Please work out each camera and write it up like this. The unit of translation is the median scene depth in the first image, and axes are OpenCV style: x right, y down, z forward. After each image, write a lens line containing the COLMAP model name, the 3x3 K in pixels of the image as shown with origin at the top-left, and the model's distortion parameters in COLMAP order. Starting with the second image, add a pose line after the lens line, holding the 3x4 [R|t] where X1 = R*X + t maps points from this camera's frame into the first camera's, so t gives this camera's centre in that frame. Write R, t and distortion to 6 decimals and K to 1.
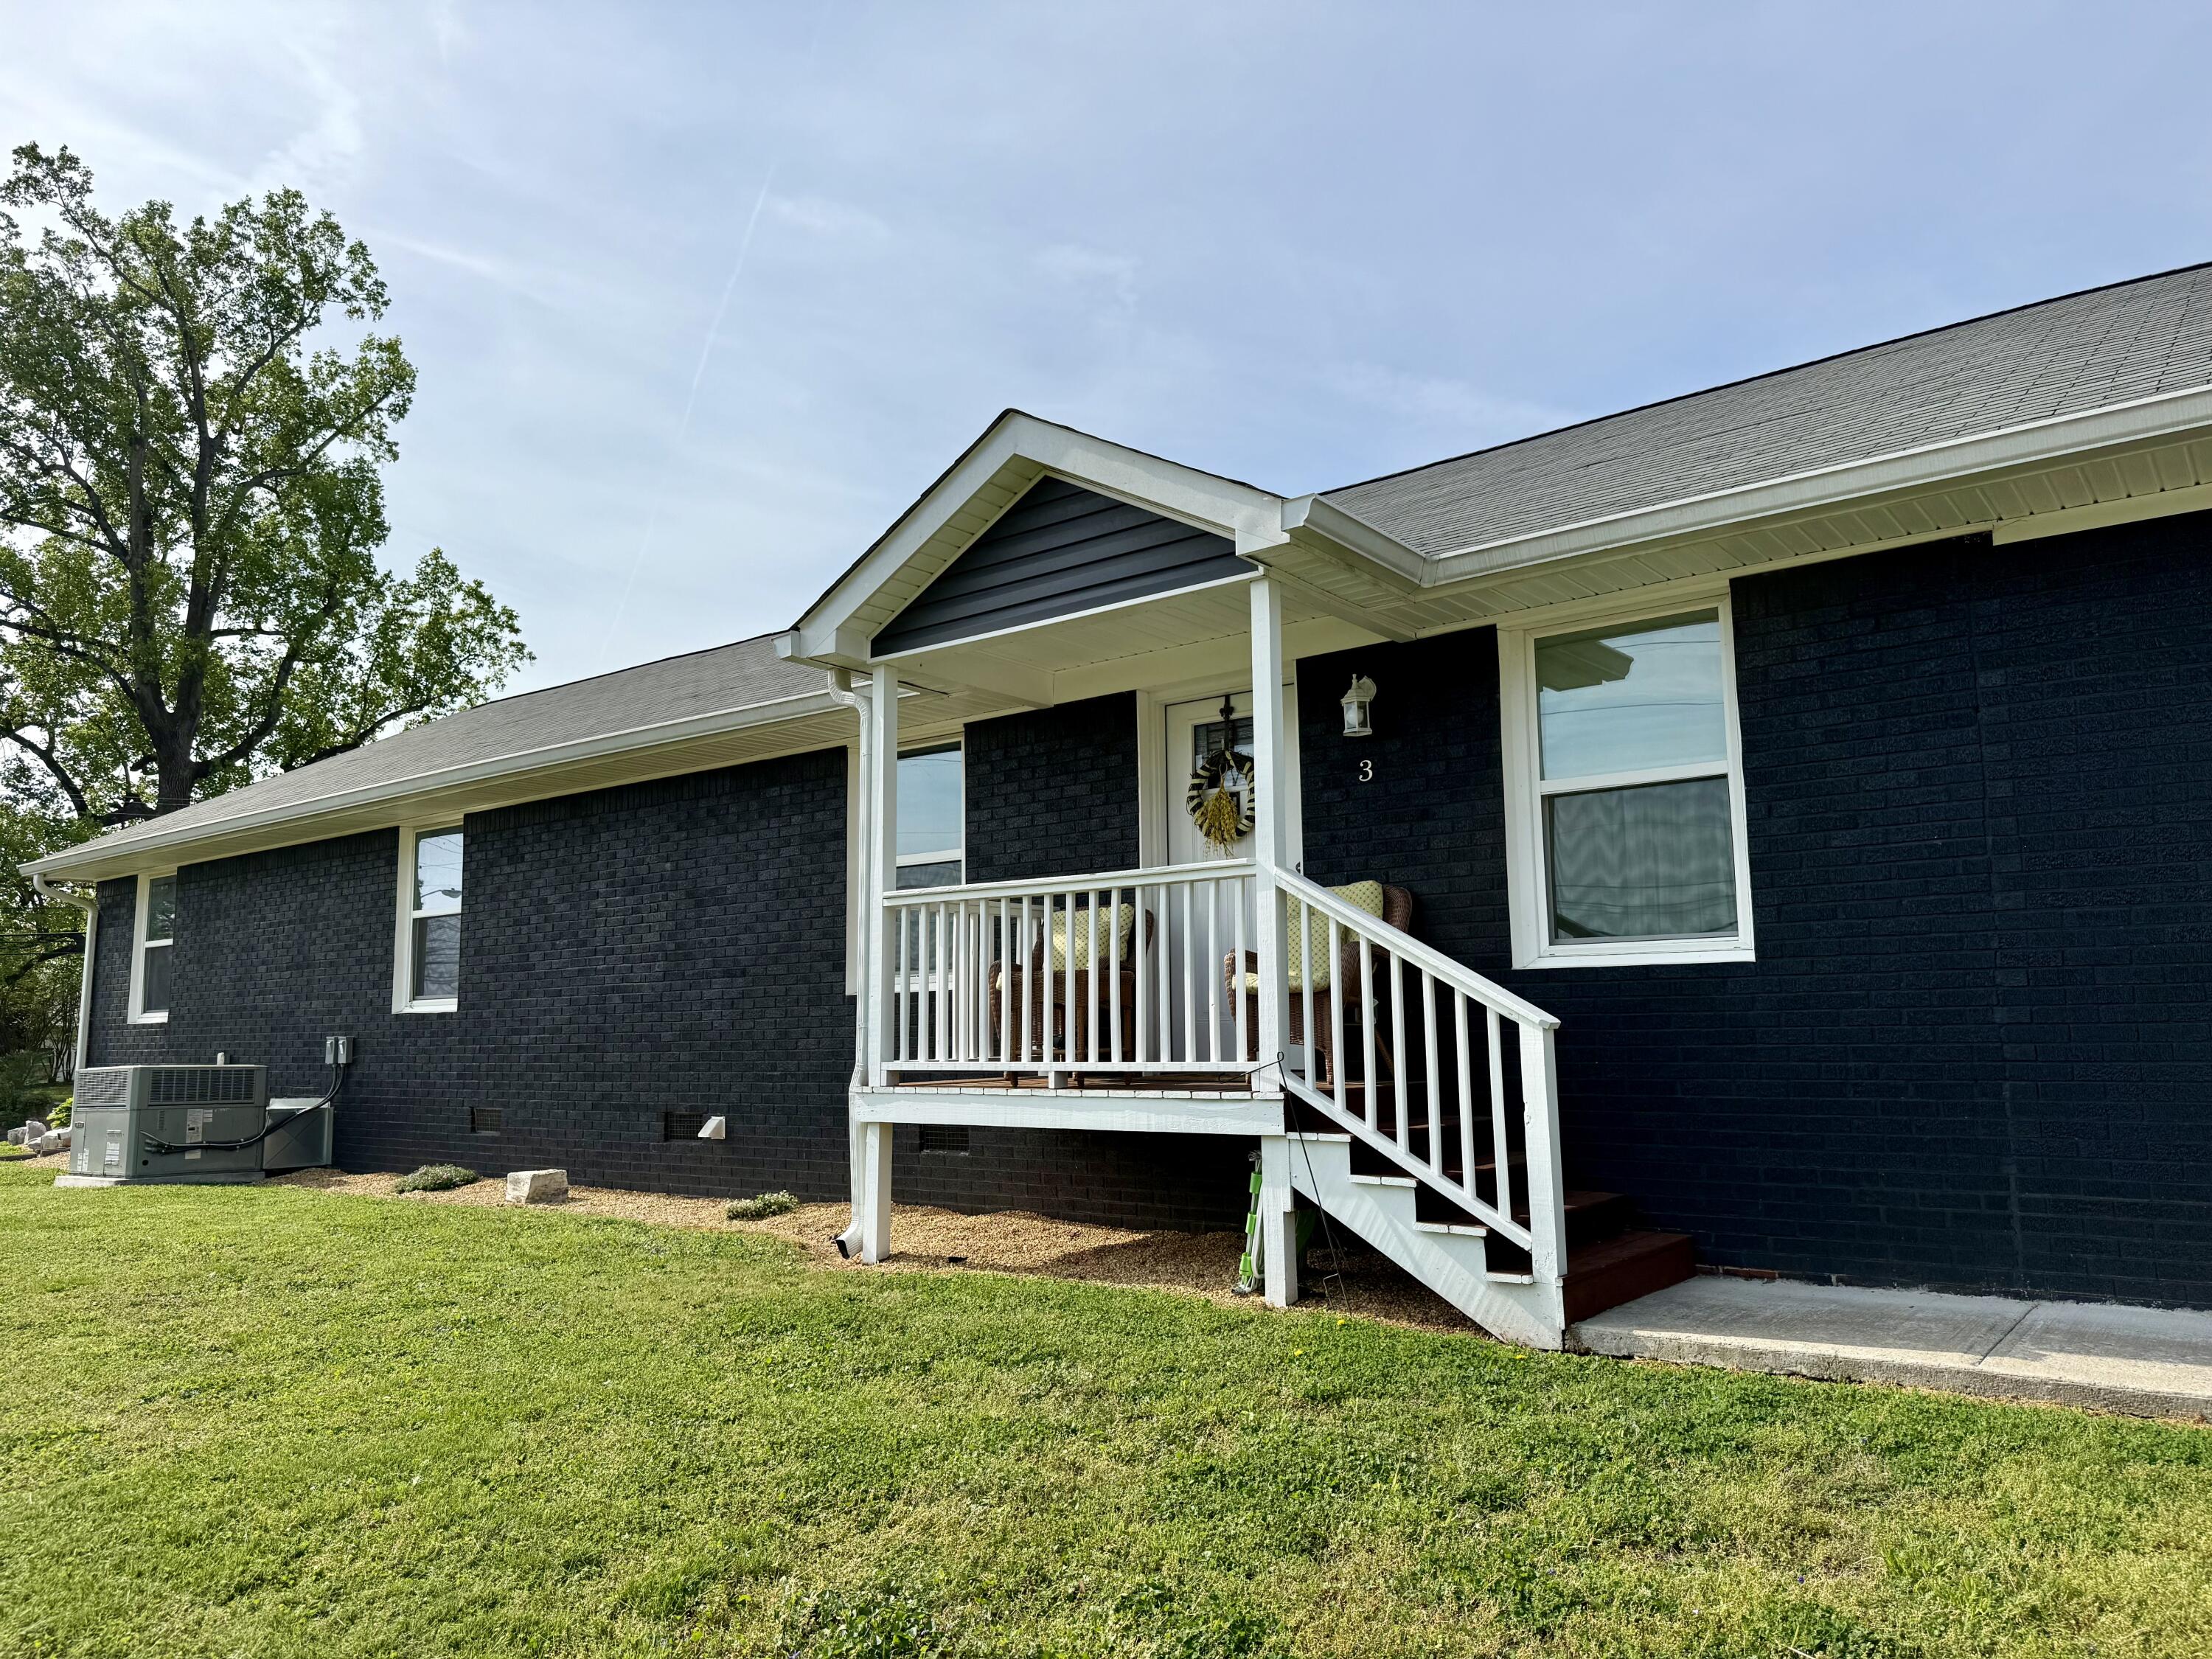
lens RADIAL K [[1508.2, 0, 1107.8], [0, 1508.2, 841.7], [0, 0, 1]] dist [0.103153, -0.139446]
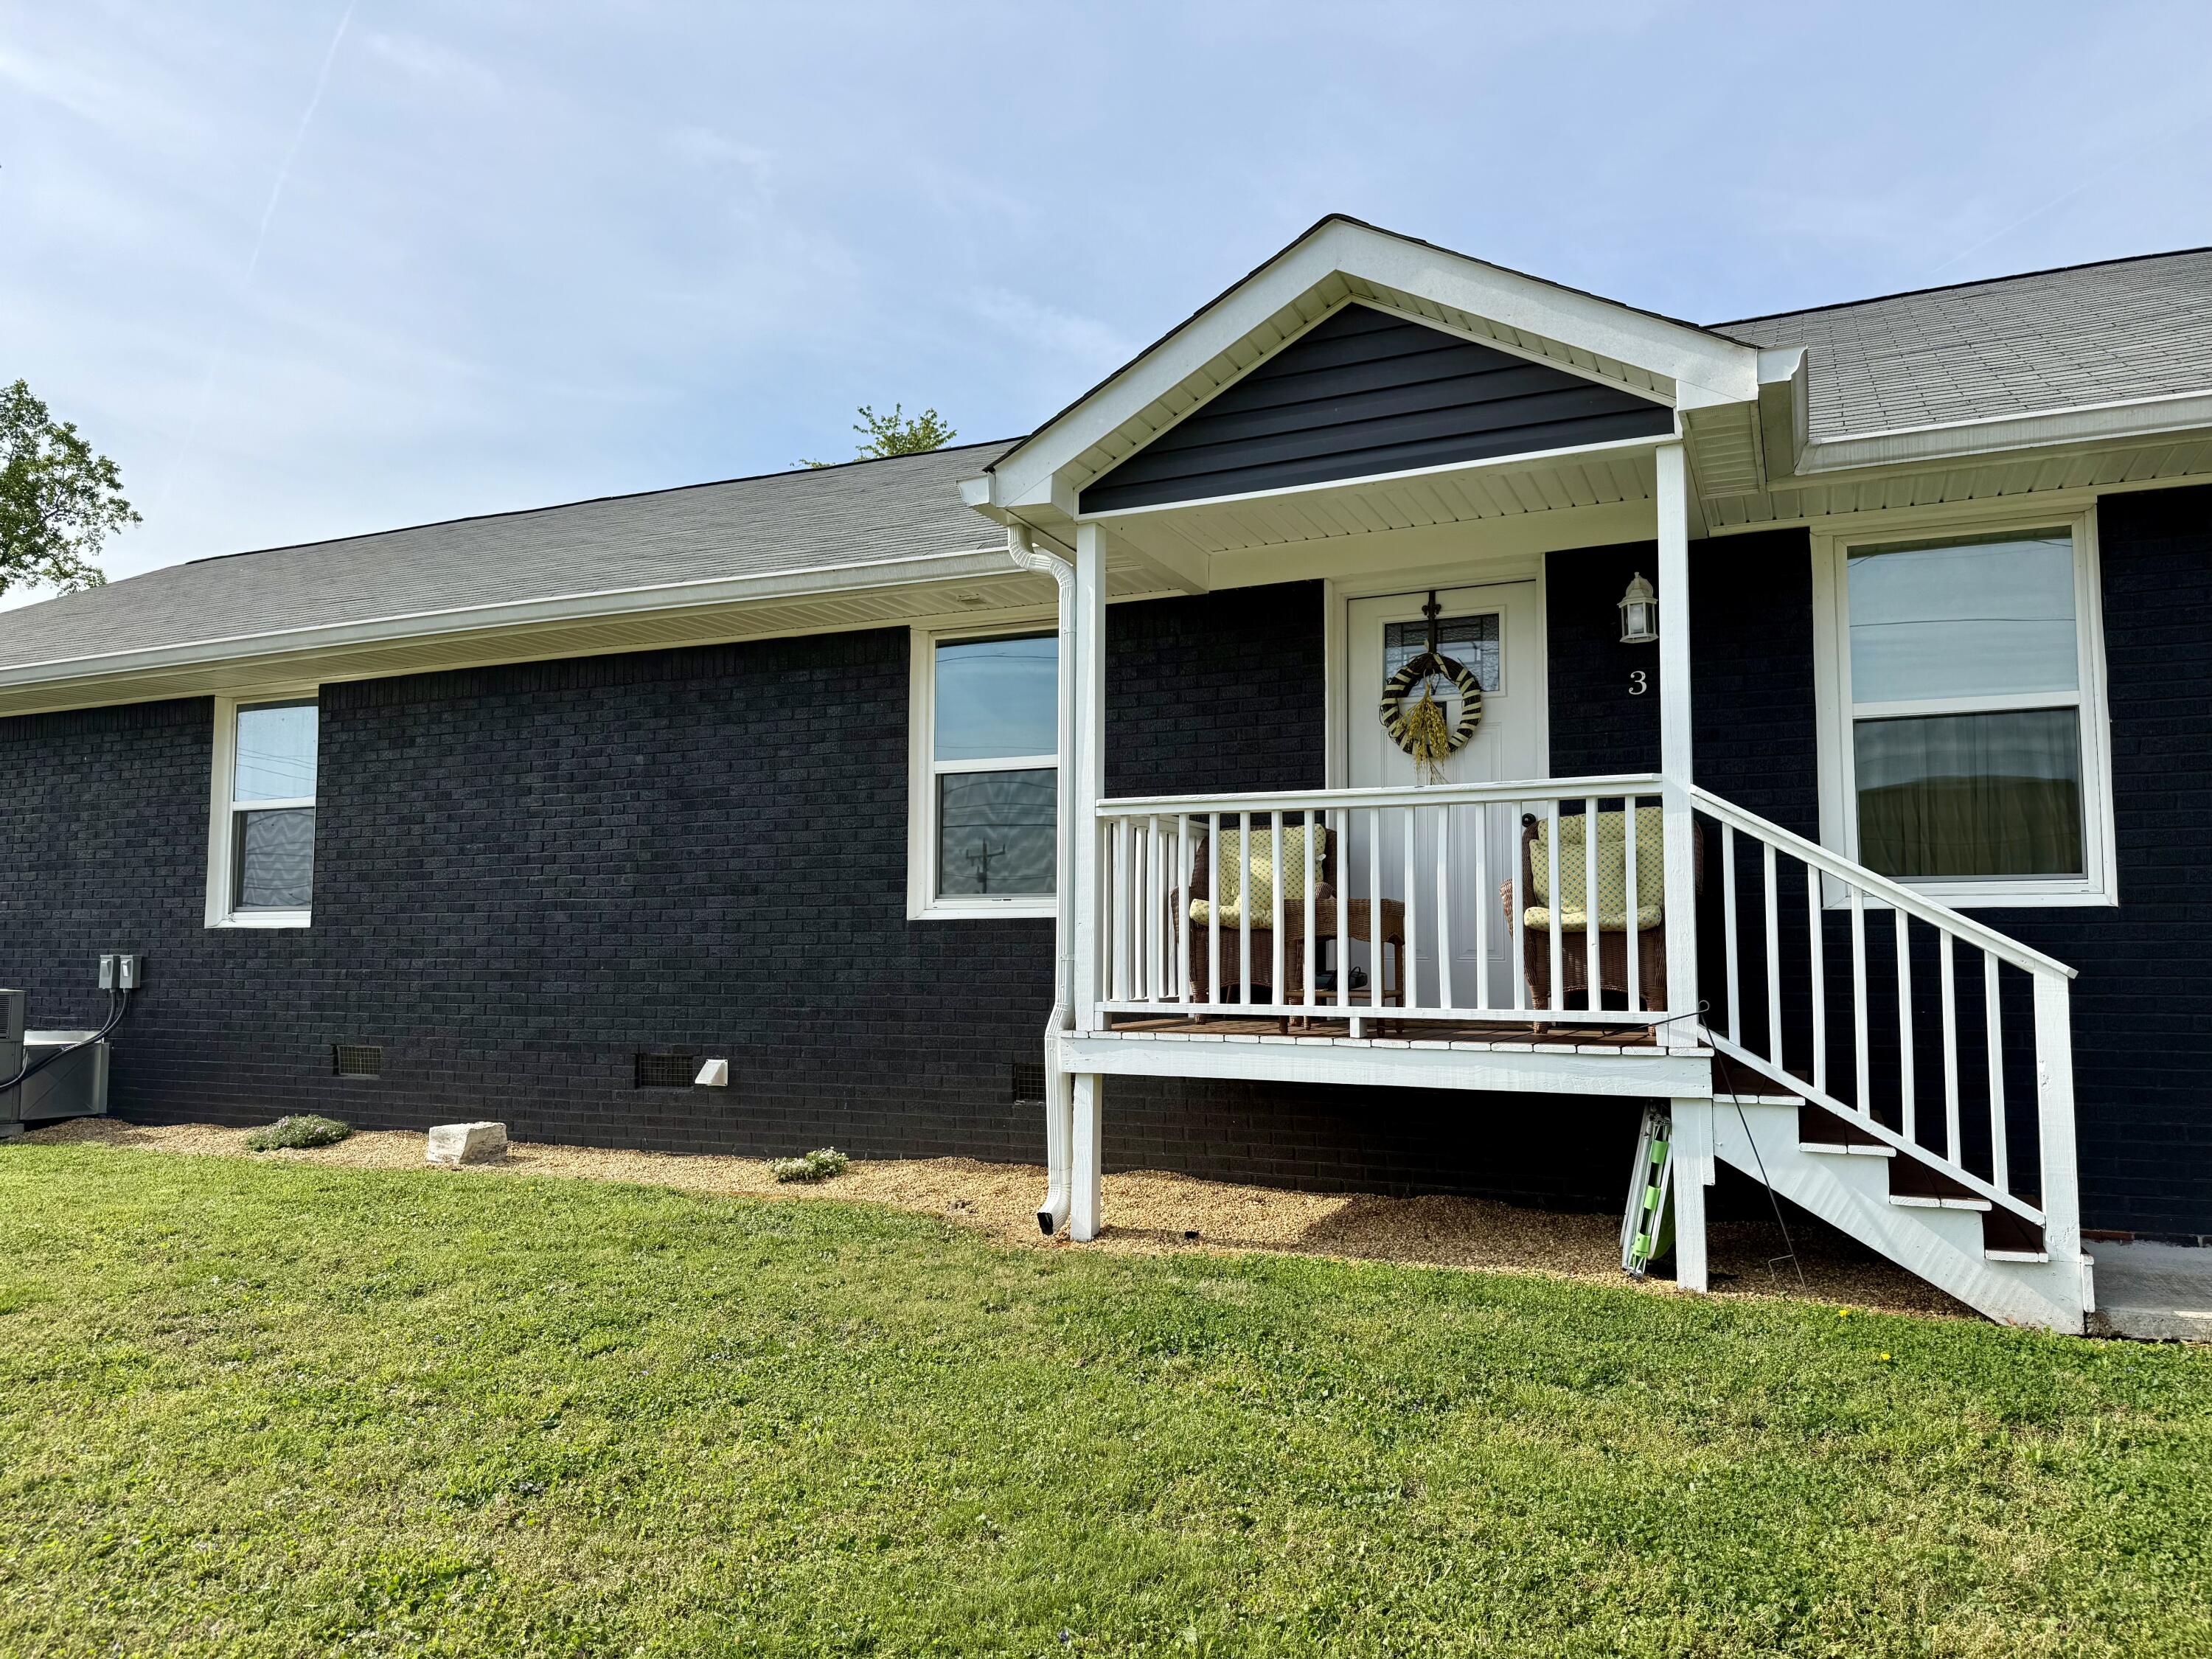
lens RADIAL K [[1508.2, 0, 1107.8], [0, 1508.2, 841.7], [0, 0, 1]] dist [0.103153, -0.139446]
pose [[0.973030, 0.032703, 0.228347, -0.237458], [-0.043362, 0.998184, 0.041815, 0.015714], [-0.226565, -0.050589, 0.972681, 0.136884]]
